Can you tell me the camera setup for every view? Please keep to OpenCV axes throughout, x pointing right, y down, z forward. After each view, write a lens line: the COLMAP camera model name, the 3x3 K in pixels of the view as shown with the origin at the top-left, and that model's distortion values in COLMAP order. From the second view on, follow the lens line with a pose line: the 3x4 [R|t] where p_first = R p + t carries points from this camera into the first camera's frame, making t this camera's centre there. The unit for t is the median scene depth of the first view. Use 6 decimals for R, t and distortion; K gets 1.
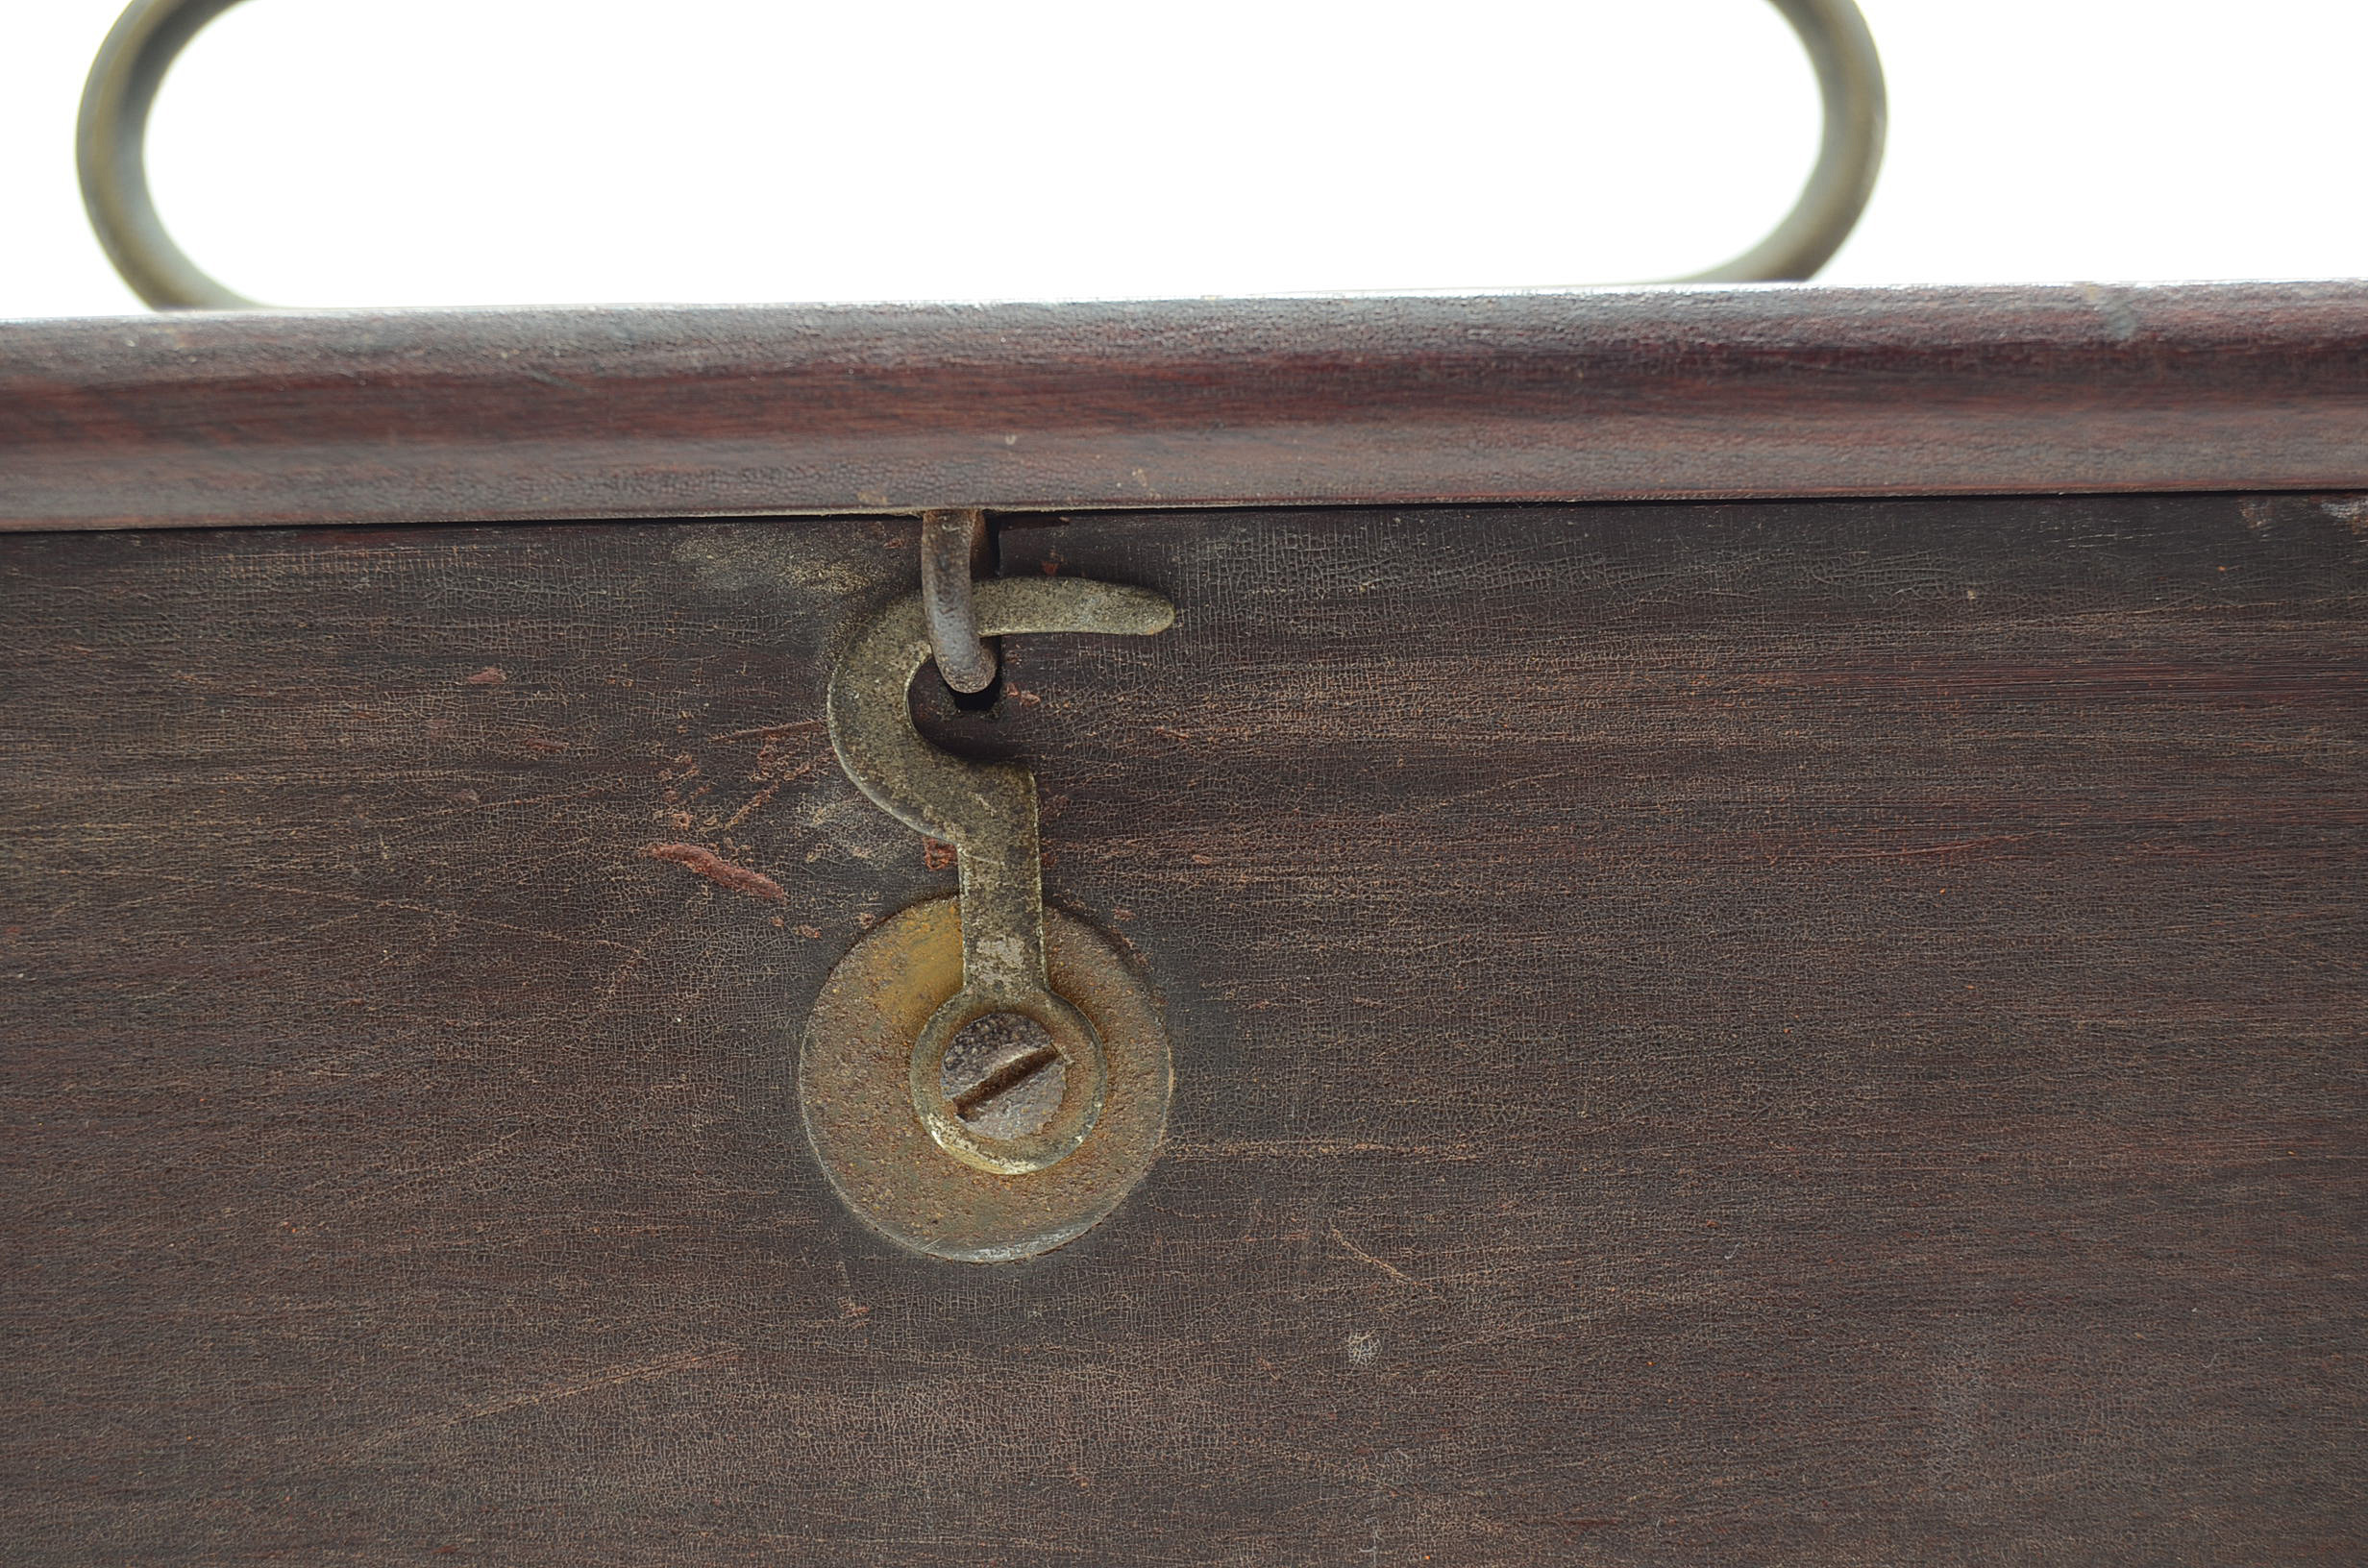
lens RADIAL K [[5180.3, 0, 1181.2], [0, 5180.3, 779.8], [0, 0, 1]] dist [-0.012830, 0.000000]
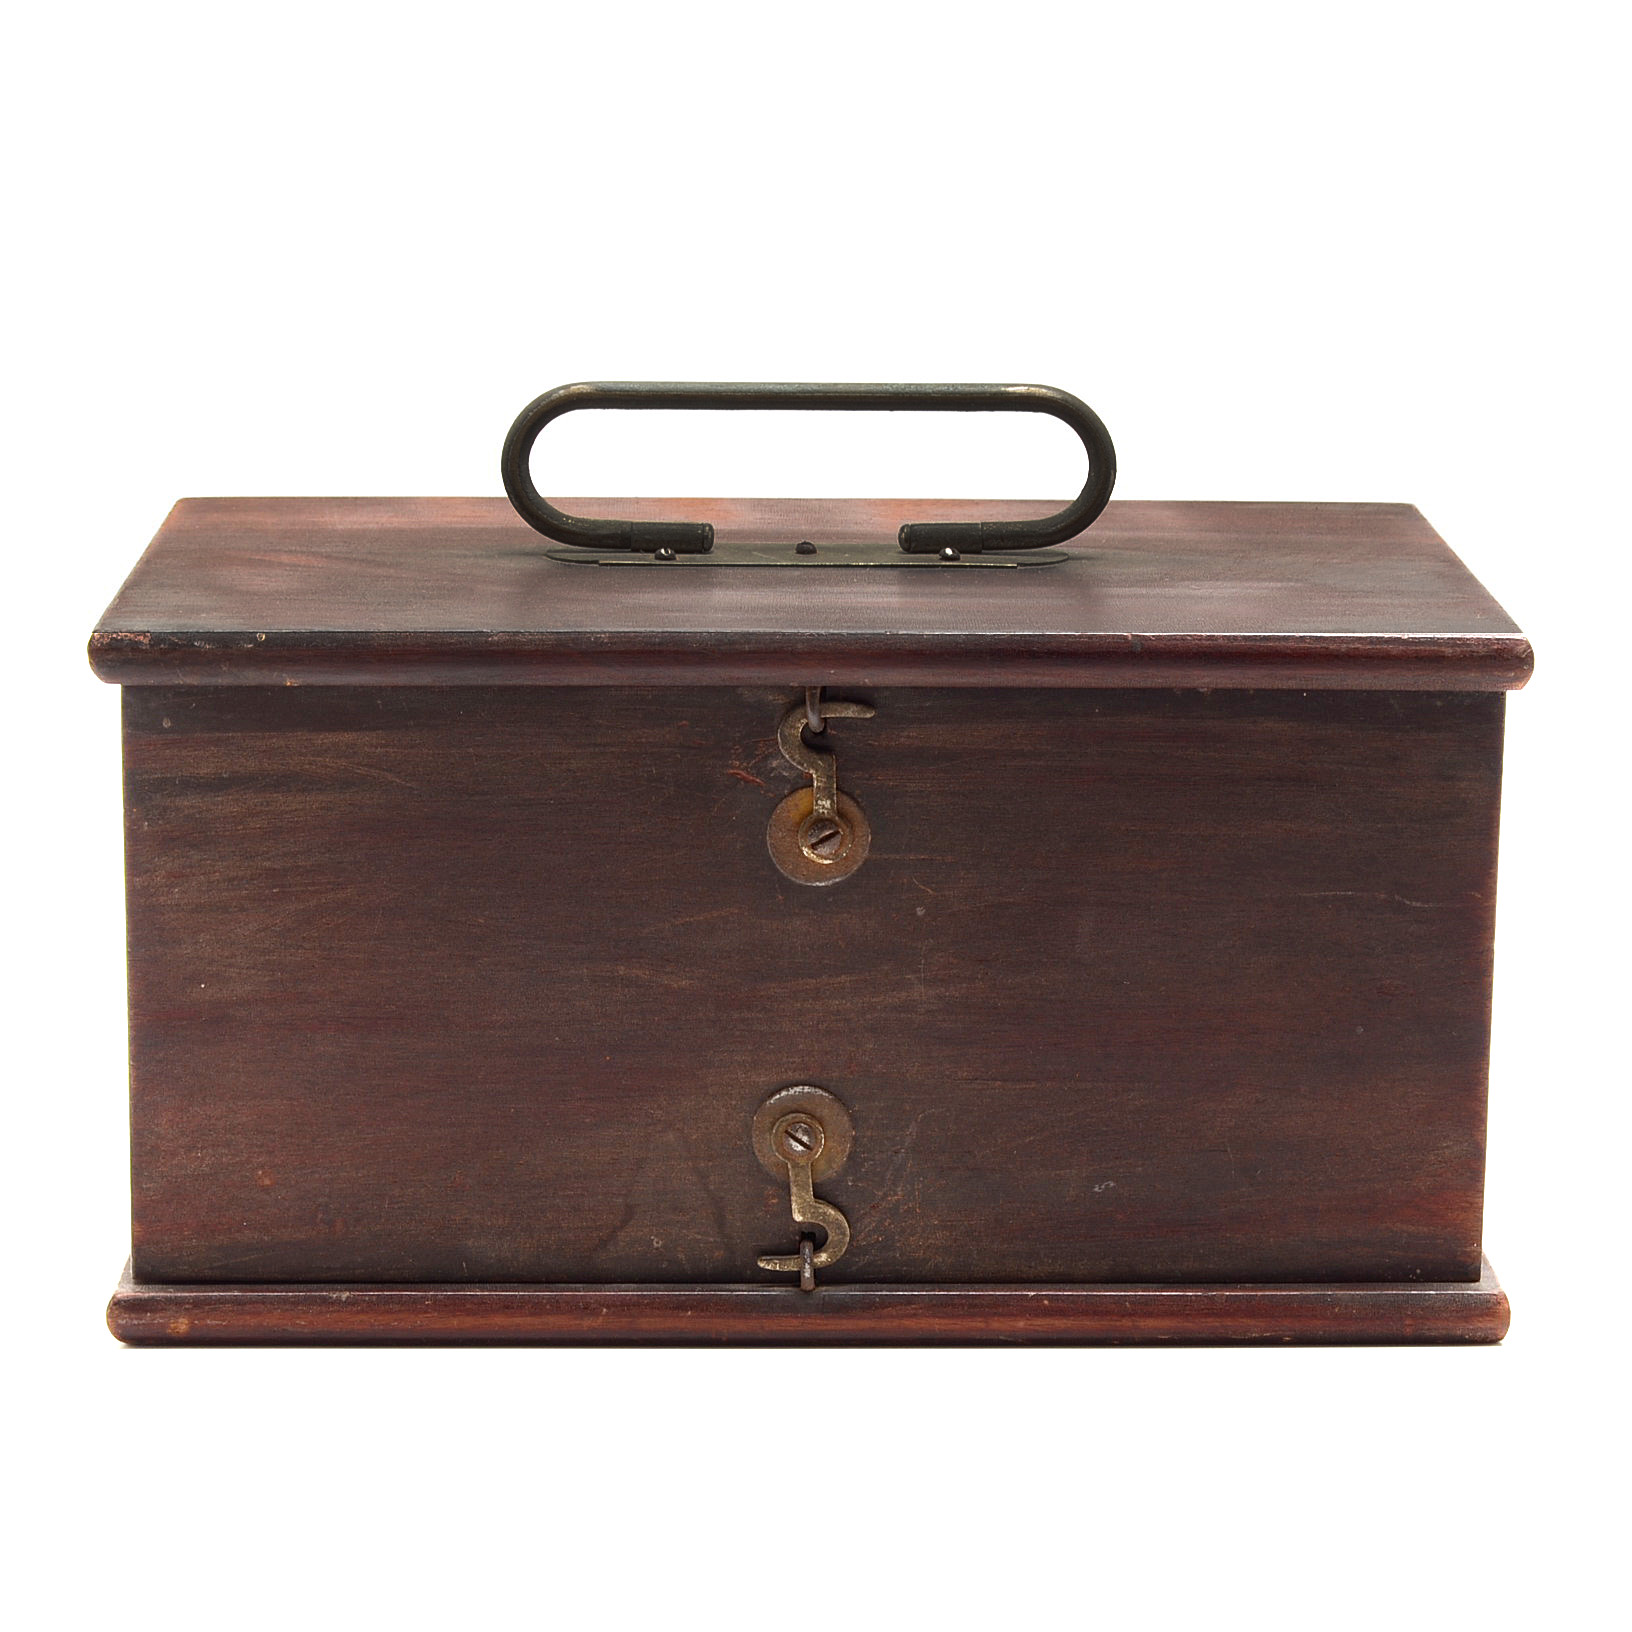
lens RADIAL K [[5271.1, 0, 816.1], [0, 5271.1, 816.6], [0, 0, 1]] dist [0.010832, 0.000000]
pose [[0.999604, 0.026757, 0.008750, -0.072094], [-0.027949, 0.980442, 0.194812, -0.672309], [-0.003367, -0.194979, 0.980802, -2.604620]]
